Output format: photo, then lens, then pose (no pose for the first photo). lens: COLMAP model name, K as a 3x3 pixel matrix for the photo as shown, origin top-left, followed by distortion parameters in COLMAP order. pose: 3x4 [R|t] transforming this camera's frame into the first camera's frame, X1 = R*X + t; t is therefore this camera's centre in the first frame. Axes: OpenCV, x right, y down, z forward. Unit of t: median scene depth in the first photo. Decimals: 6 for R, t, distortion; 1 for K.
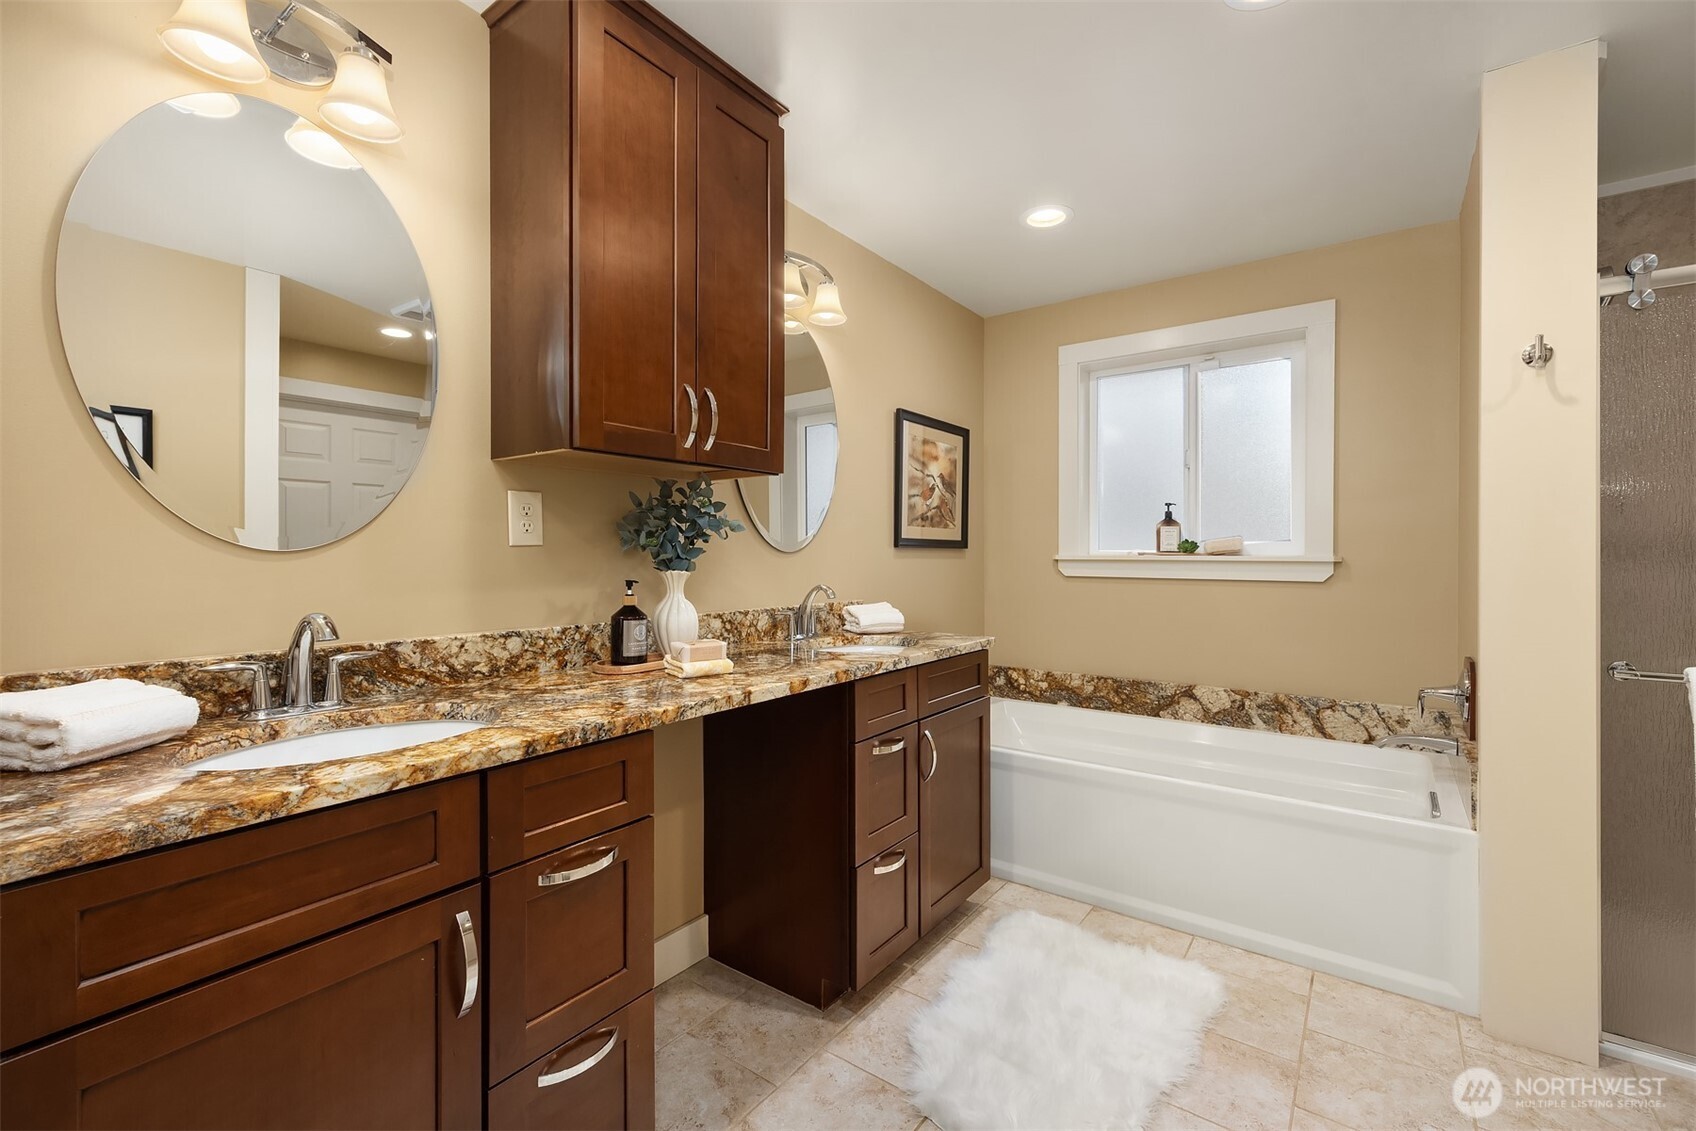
lens RADIAL K [[728.1, 0, 848.0], [0, 728.1, 565.5], [0, 0, 1]] dist [0.011152, 0.000210]
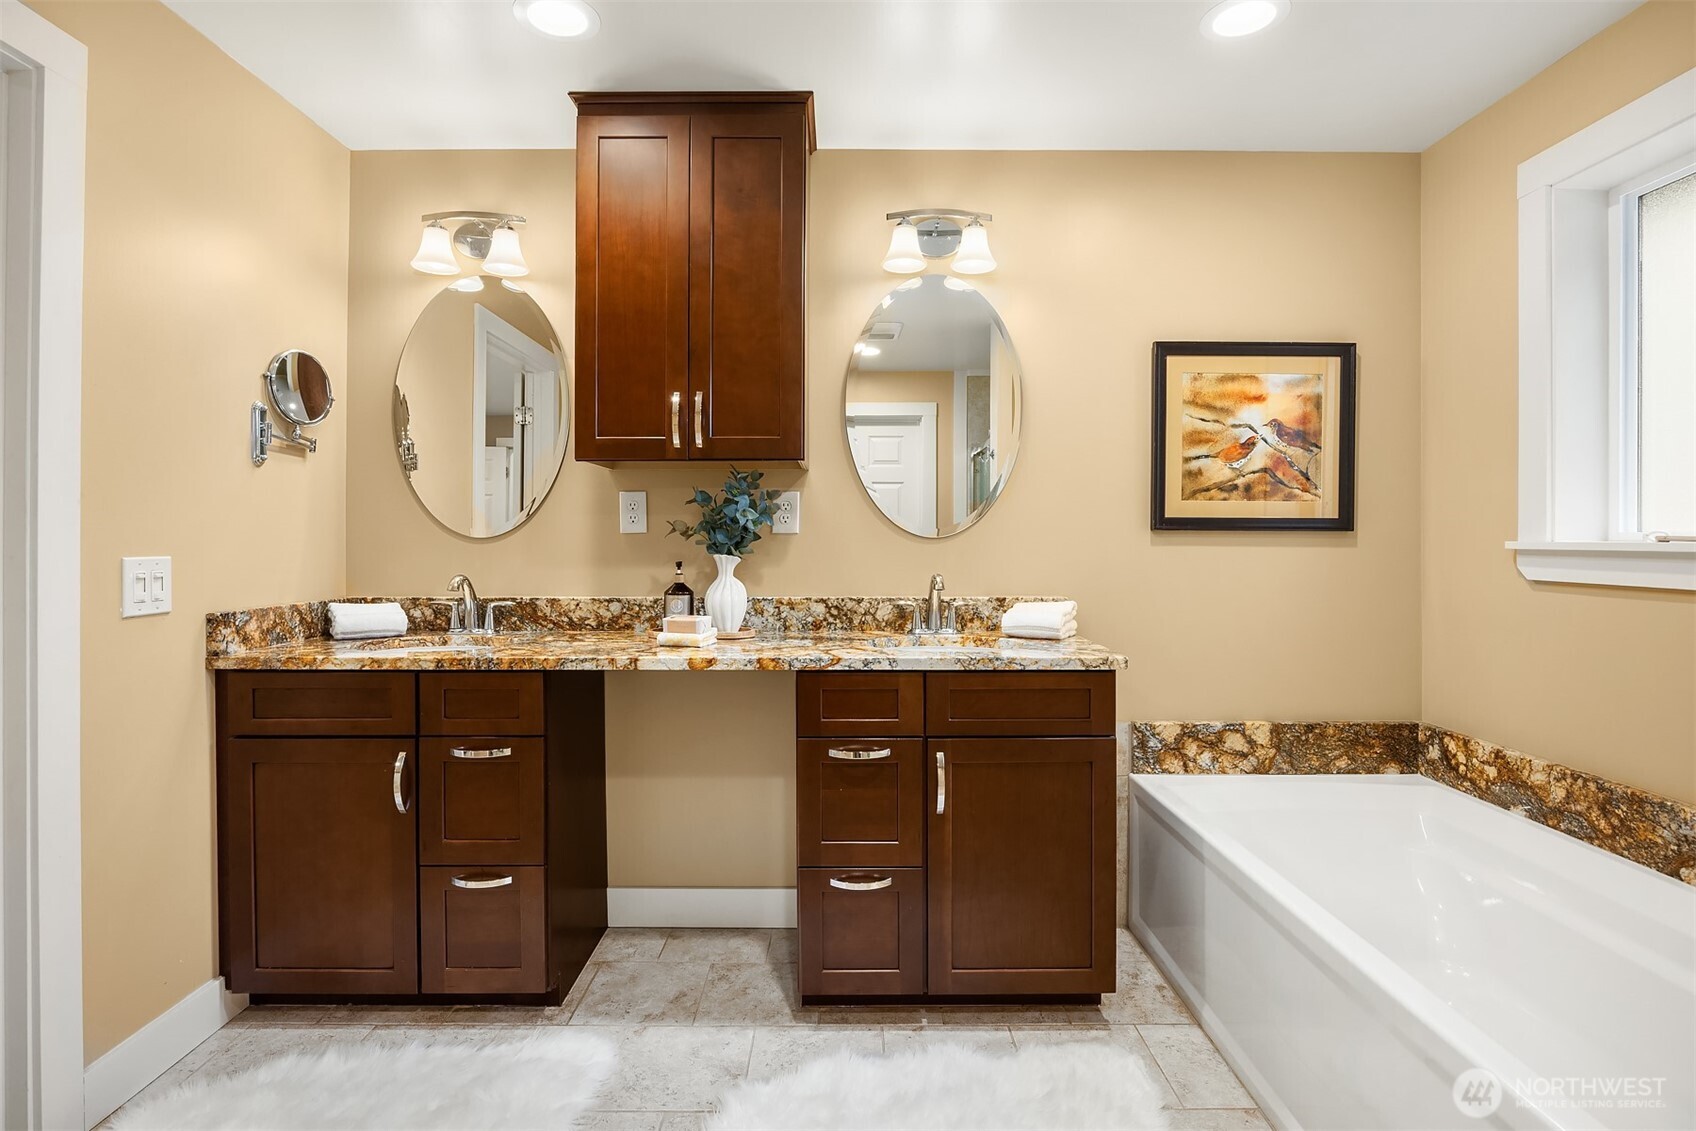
lens RADIAL K [[859.0, 0, 849.6], [0, 859.0, 552.0], [0, 0, 1]] dist [-0.013885, 0.000173]
pose [[0.582482, 0.012592, -0.812746, 0.896055], [-0.012532, 0.999900, 0.006510, -0.007456], [0.812747, 0.006394, 0.582582, 0.367633]]
